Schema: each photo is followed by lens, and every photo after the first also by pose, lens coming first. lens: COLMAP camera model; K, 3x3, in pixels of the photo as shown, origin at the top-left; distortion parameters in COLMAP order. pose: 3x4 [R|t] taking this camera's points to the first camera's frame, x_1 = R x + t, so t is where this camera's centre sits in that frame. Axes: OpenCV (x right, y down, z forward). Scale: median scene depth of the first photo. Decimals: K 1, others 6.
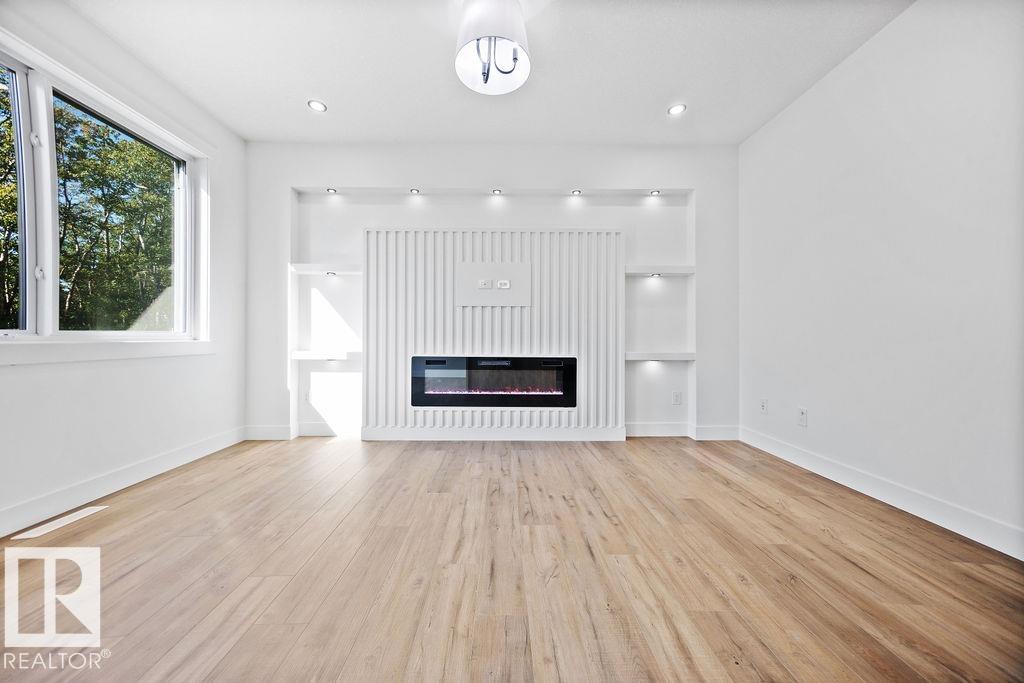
lens RADIAL K [[365.3, 0, 505.5], [0, 365.3, 336.0], [0, 0, 1]] dist [0.001155, 0.000297]
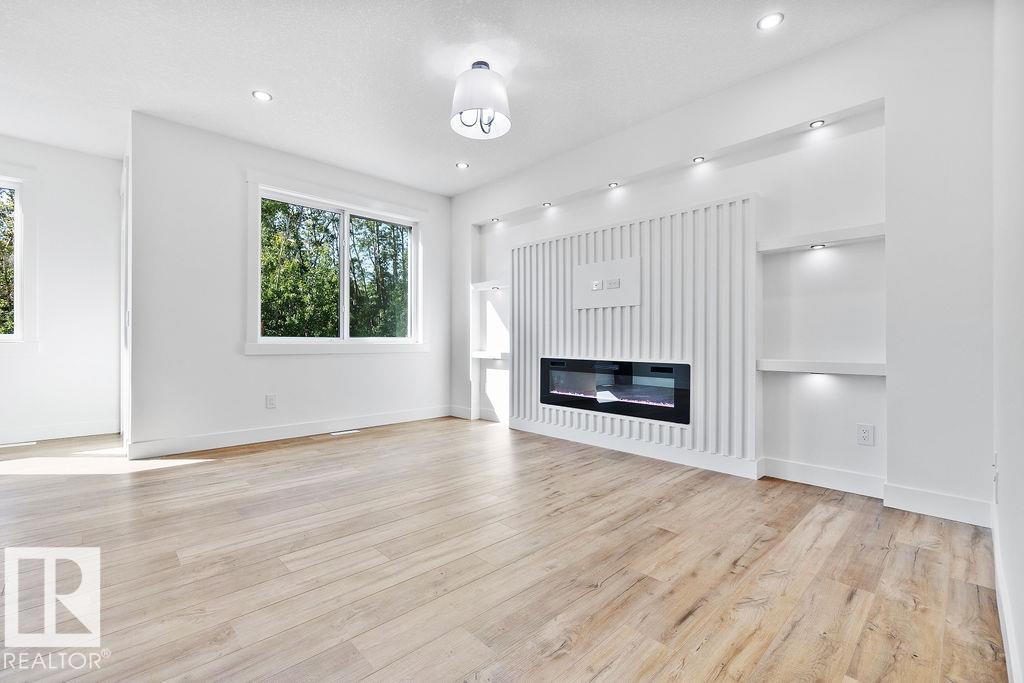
lens RADIAL K [[444.3, 0, 493.4], [0, 444.3, 339.9], [0, 0, 1]] dist [-0.006339, 0.001934]
pose [[0.662992, -0.004157, -0.748615, 0.644461], [0.006393, 0.999980, 0.000109, 0.001463], [0.748599, -0.004858, 0.663005, 0.012433]]
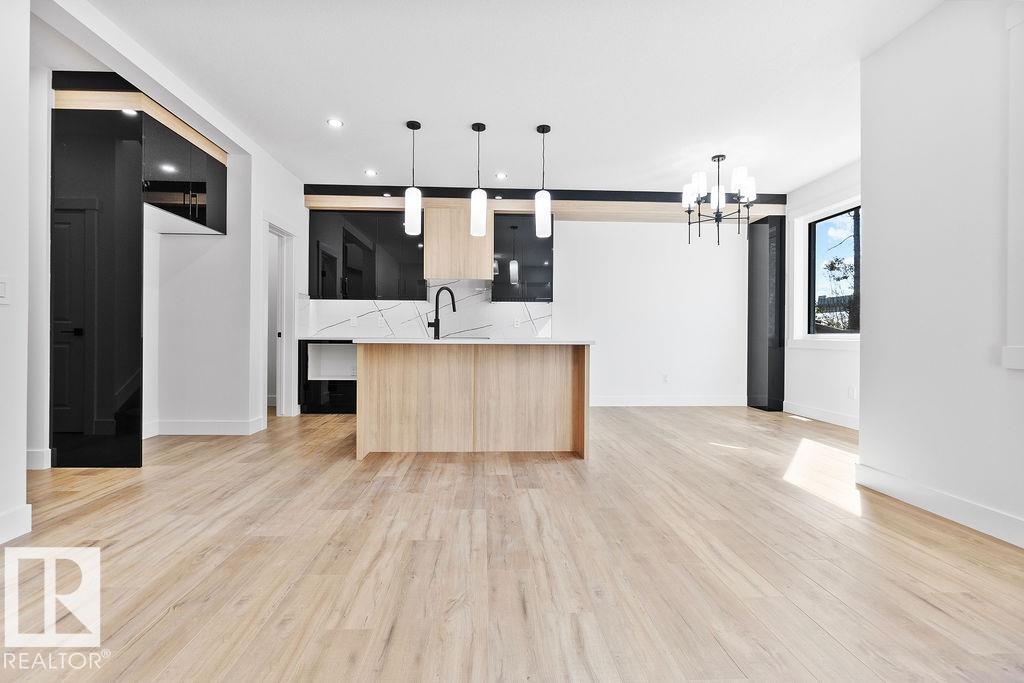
lens RADIAL K [[444.3, 0, 505.8], [0, 444.3, 336.0], [0, 0, 1]] dist [-0.006339, 0.001934]
pose [[-0.999180, -0.014887, -0.037642, 0.024717], [-0.014558, 0.999854, -0.008999, 0.007515], [0.037771, -0.008444, -0.999251, 0.903086]]
